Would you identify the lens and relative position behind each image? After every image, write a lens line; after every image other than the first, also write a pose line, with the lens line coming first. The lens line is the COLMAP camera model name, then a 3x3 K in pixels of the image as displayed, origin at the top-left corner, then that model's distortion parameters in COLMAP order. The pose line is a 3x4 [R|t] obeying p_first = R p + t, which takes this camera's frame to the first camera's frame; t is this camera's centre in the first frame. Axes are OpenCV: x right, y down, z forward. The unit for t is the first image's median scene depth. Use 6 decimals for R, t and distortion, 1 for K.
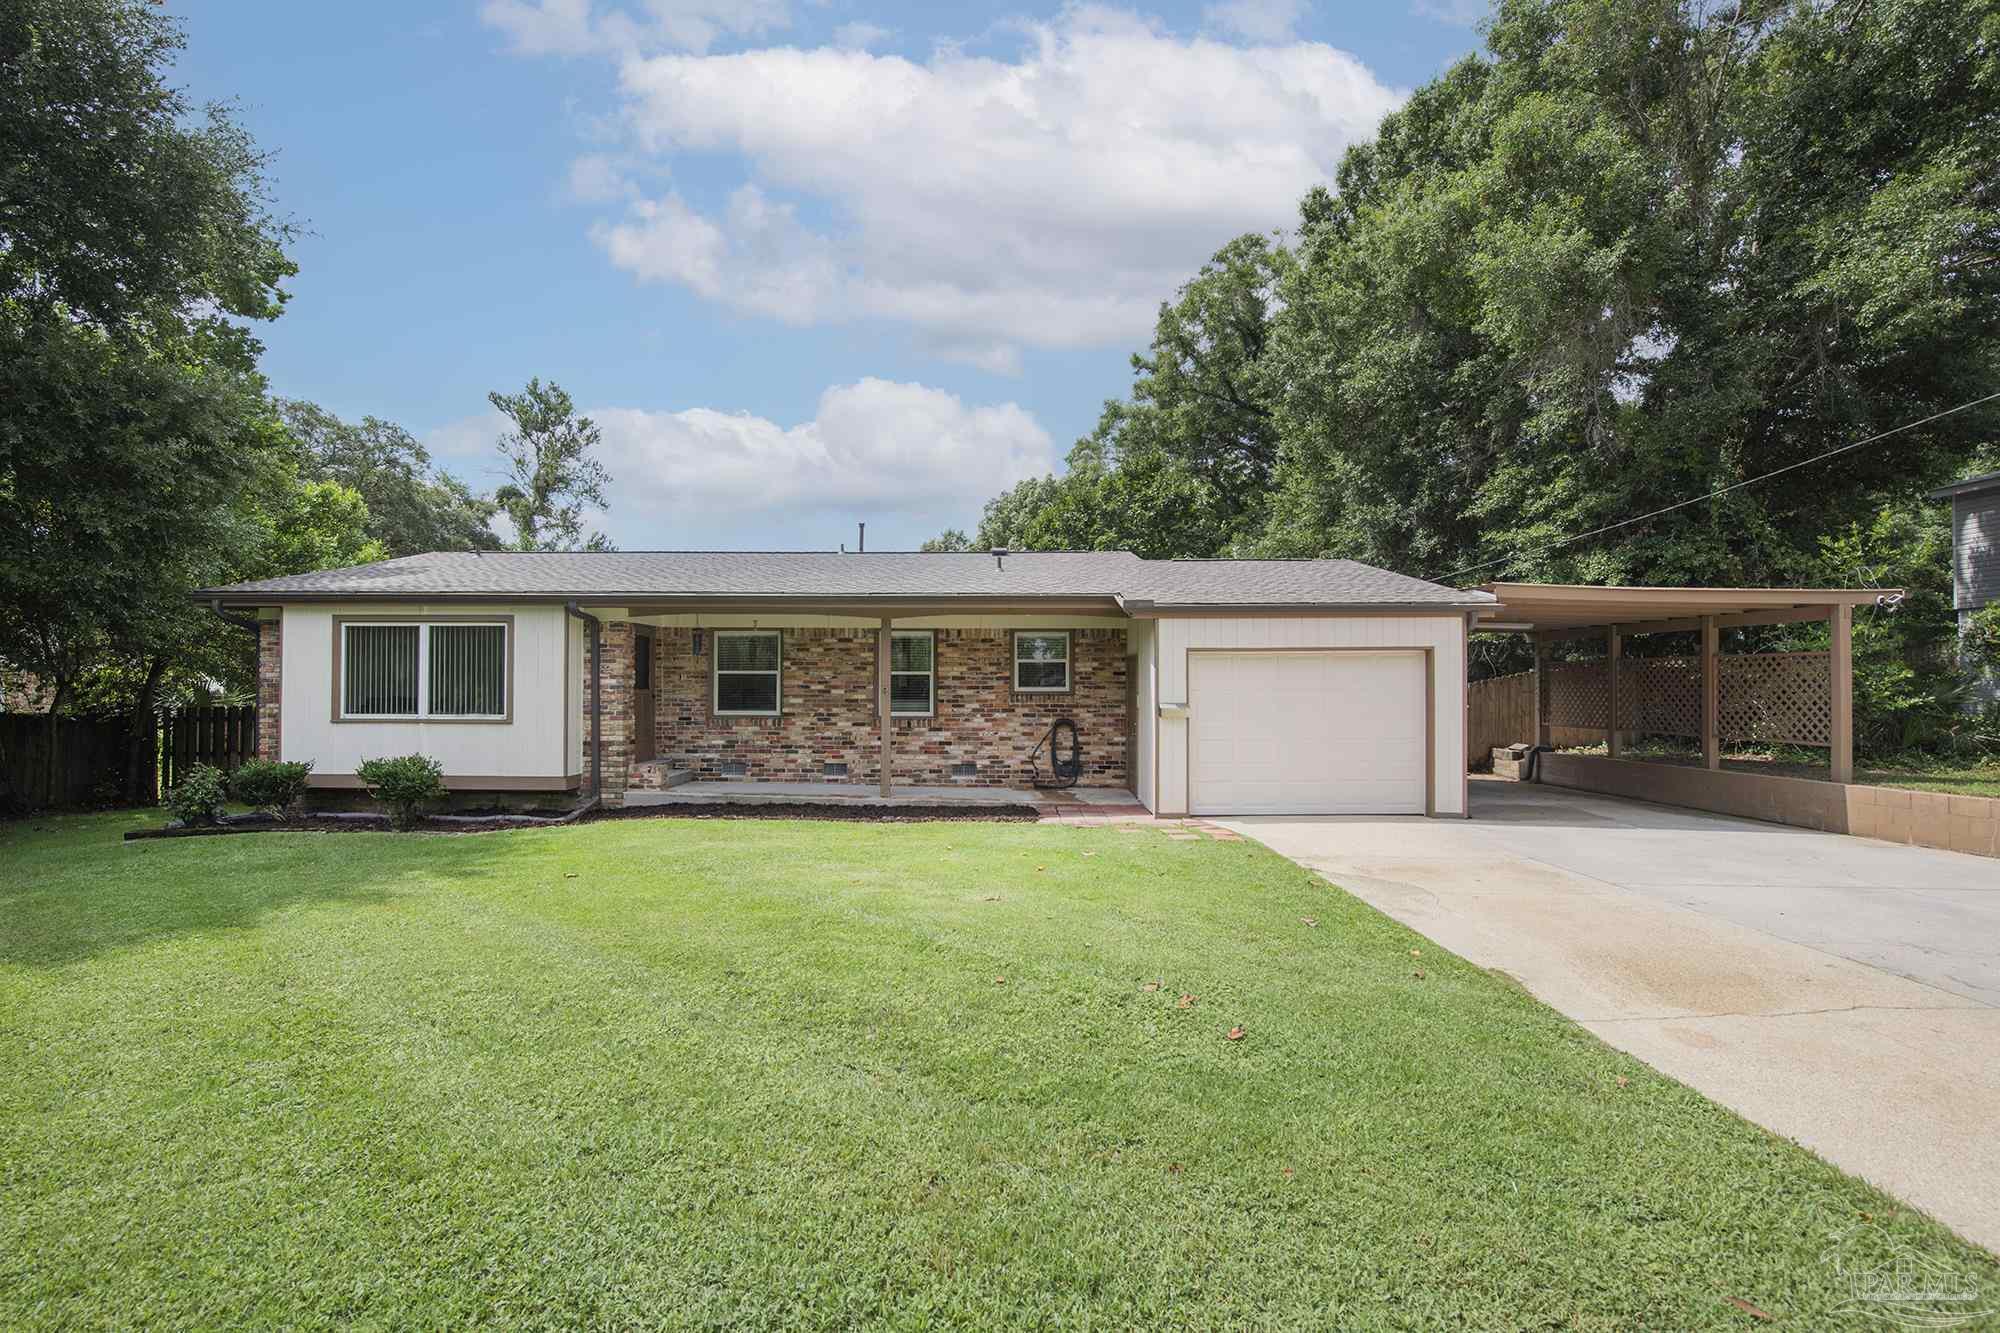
lens RADIAL K [[852.3, 0, 1003.0], [0, 852.3, 665.2], [0, 0, 1]] dist [-0.004856, -0.000382]
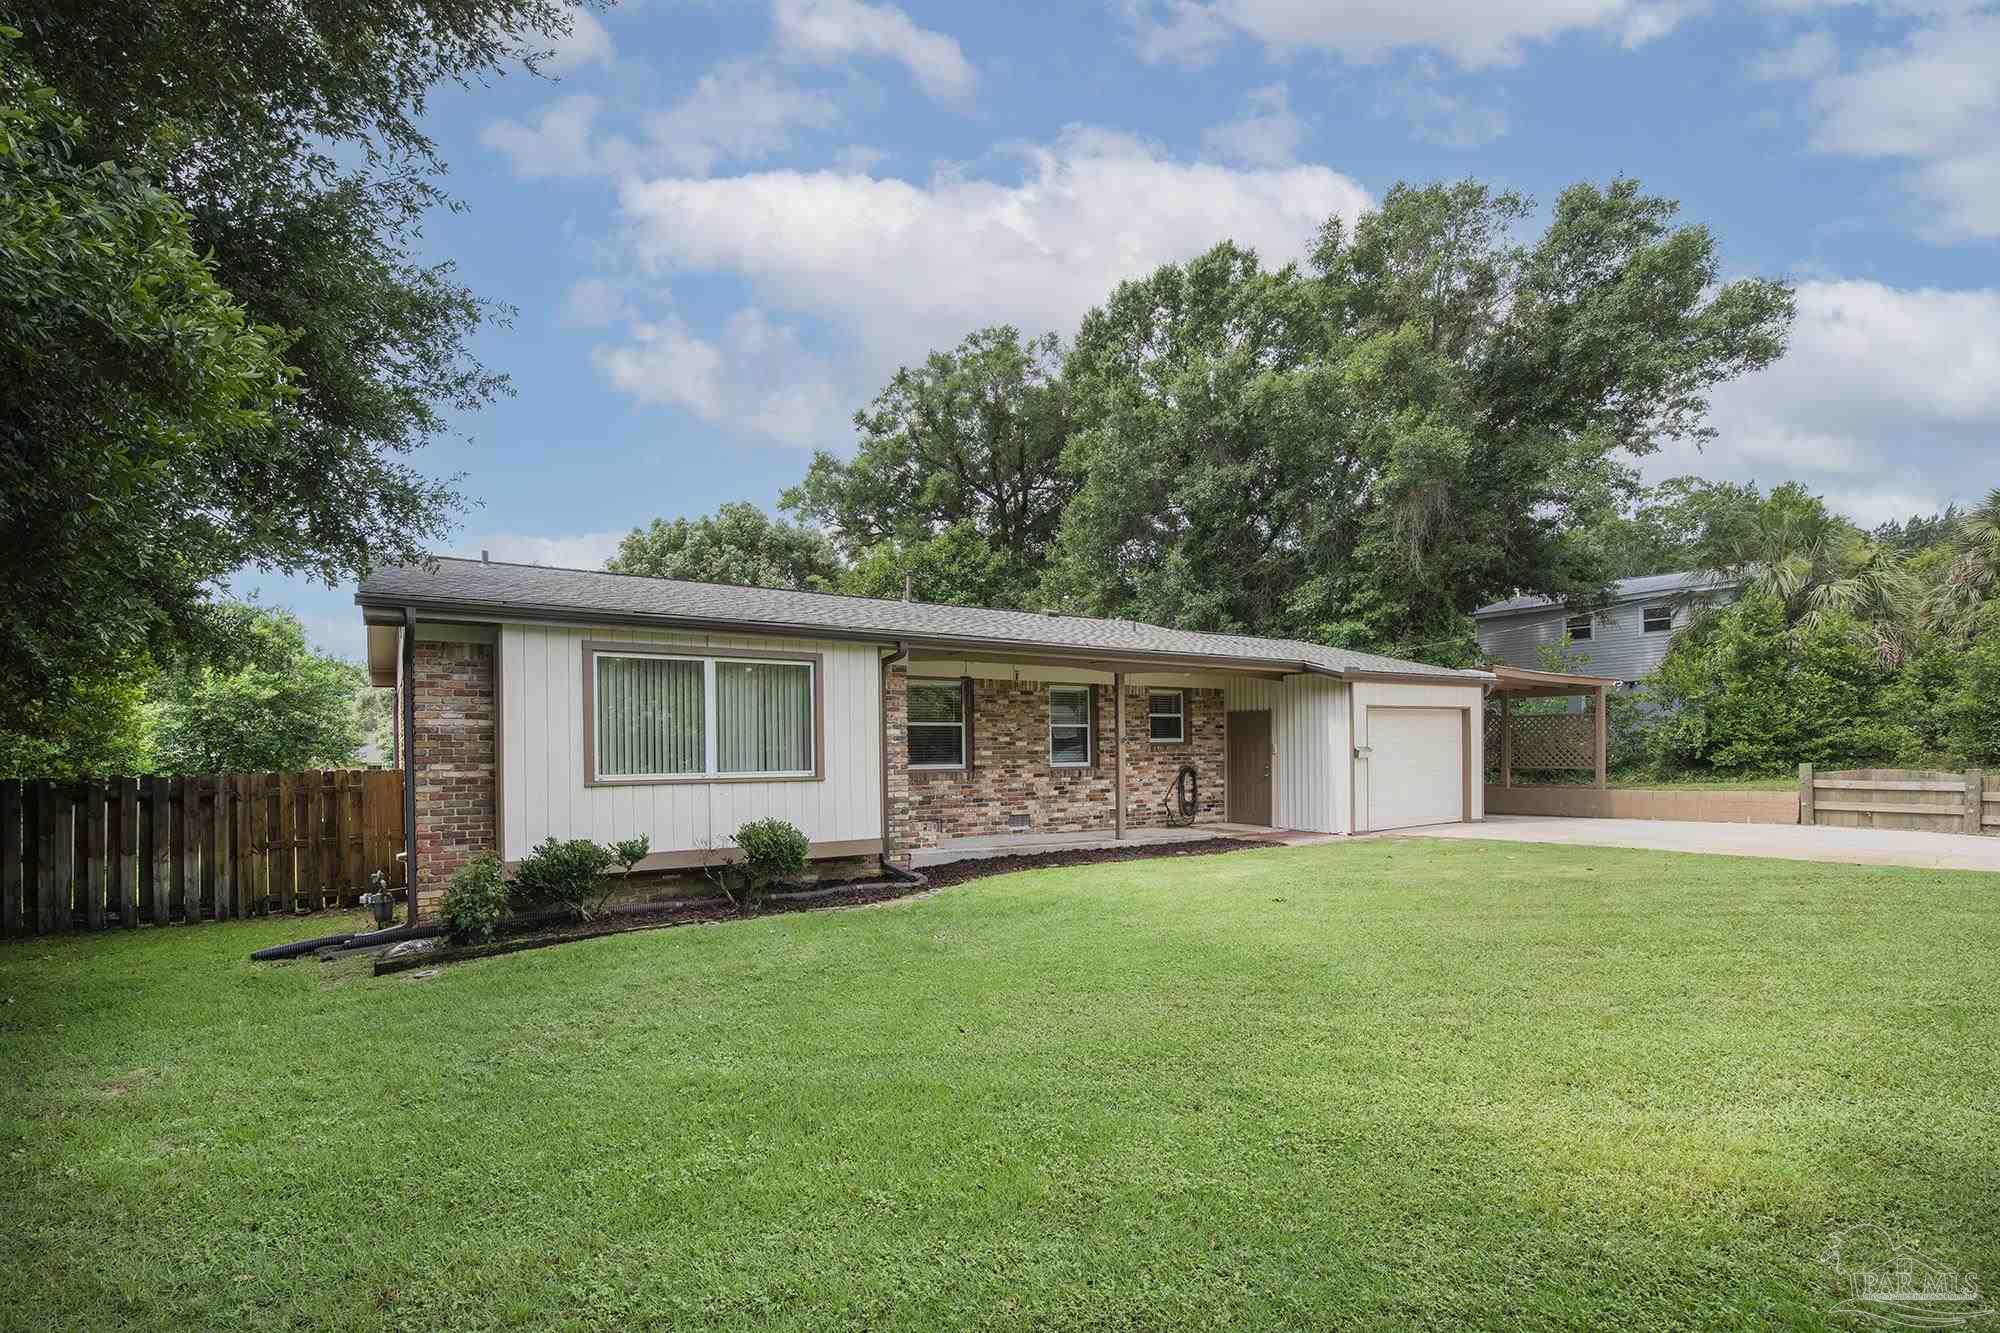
lens RADIAL K [[852.3, 0, 1069.9], [0, 852.3, 744.6], [0, 0, 1]] dist [-0.004856, -0.000382]
pose [[0.834448, -0.008421, 0.551022, -0.702824], [-0.002161, 0.999826, 0.018551, 0.013555], [-0.551082, -0.016670, 0.834285, 0.126631]]
